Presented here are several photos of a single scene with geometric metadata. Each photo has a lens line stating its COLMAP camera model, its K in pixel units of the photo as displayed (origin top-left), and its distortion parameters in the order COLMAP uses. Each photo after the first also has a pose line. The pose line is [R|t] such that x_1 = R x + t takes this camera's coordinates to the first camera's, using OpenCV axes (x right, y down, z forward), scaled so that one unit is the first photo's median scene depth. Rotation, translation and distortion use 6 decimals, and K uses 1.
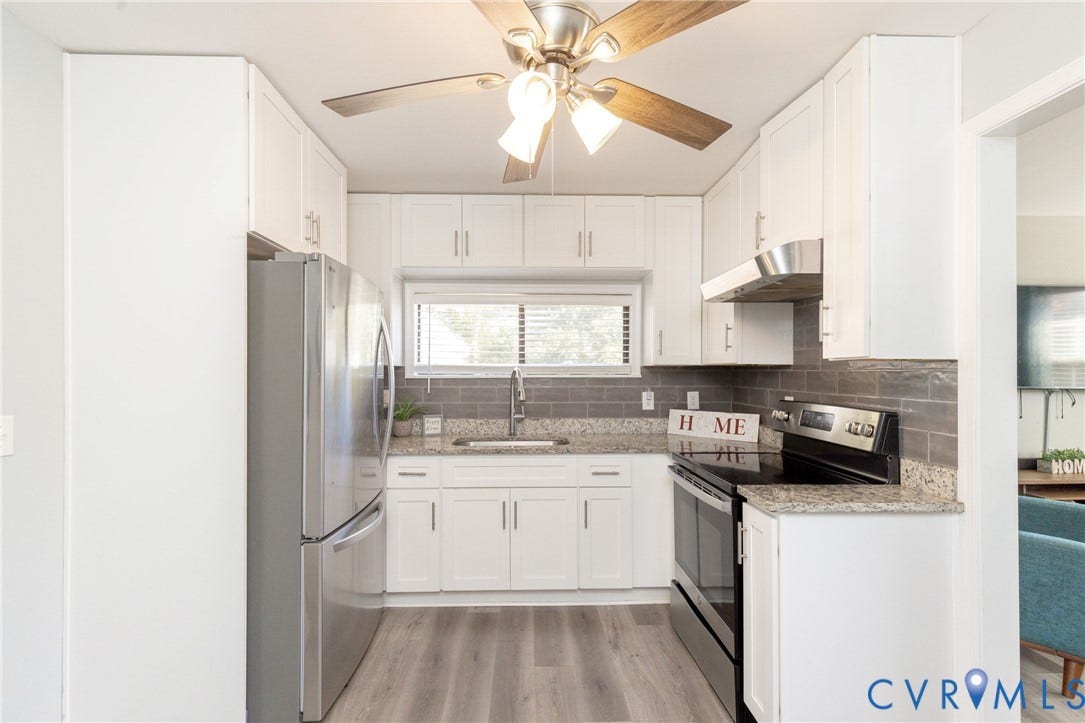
lens RADIAL K [[490.5, 0, 538.6], [0, 490.5, 367.5], [0, 0, 1]] dist [0.004219, -0.001698]
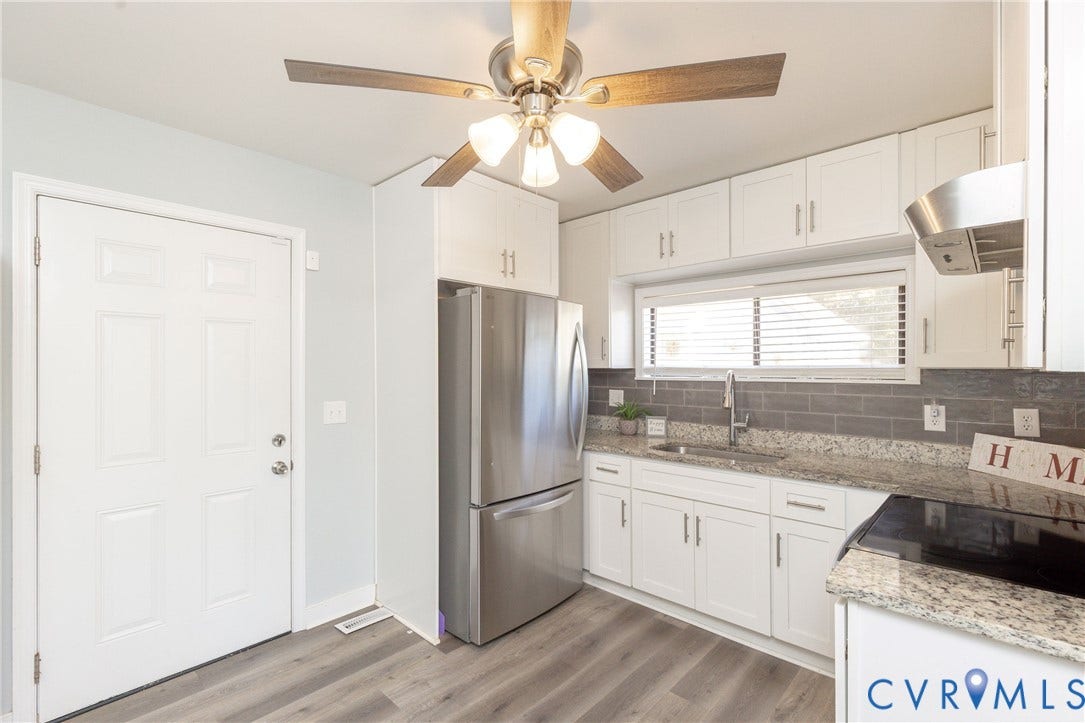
lens RADIAL K [[490.5, 0, 537.6], [0, 490.5, 363.7], [0, 0, 1]] dist [0.004219, -0.001698]
pose [[0.708007, -0.005468, -0.706184, 0.376300], [0.008832, 0.999960, 0.001111, -0.018061], [0.706150, -0.007024, 0.708027, 0.122473]]
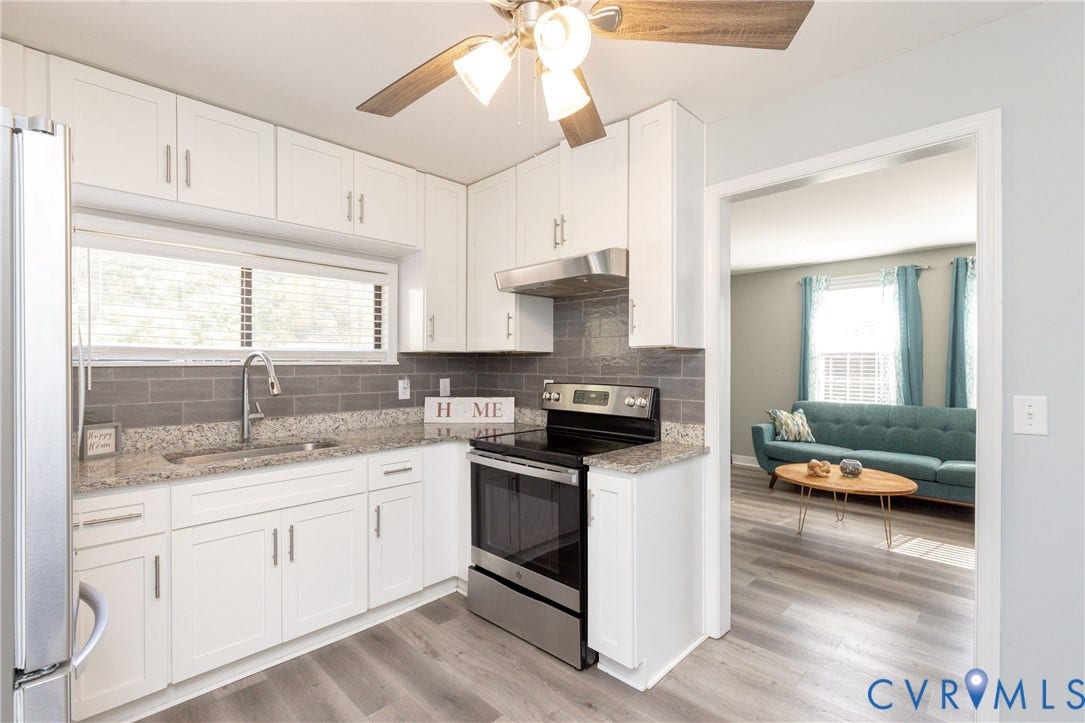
lens RADIAL K [[490.5, 0, 543.2], [0, 490.5, 364.3], [0, 0, 1]] dist [0.004219, -0.001698]
pose [[0.717815, -0.001908, 0.696231, -0.282962], [-0.006347, 0.999937, 0.009283, 0.011181], [-0.696205, -0.011082, 0.717758, 0.168447]]
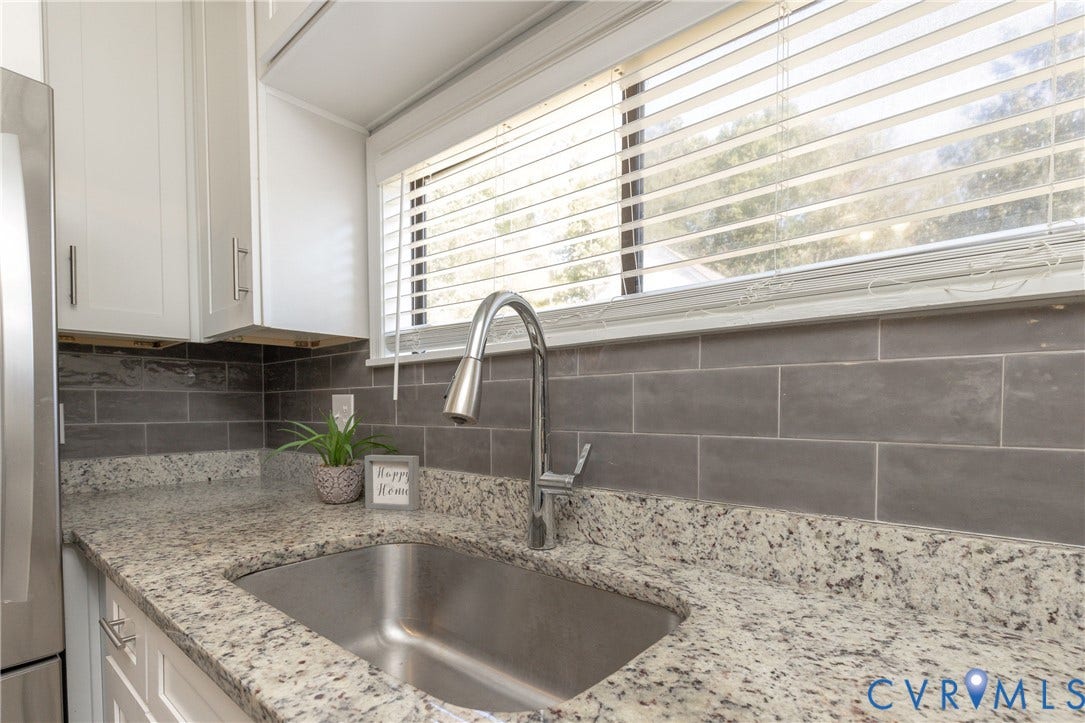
lens RADIAL K [[505.6, 0, 546.3], [0, 505.6, 417.2], [0, 0, 1]] dist [0.008870, -0.001994]
pose [[0.747420, 0.011593, -0.664250, 0.160914], [0.008307, 0.999606, 0.026793, 0.064822], [0.664300, -0.025543, 0.747030, 0.895236]]
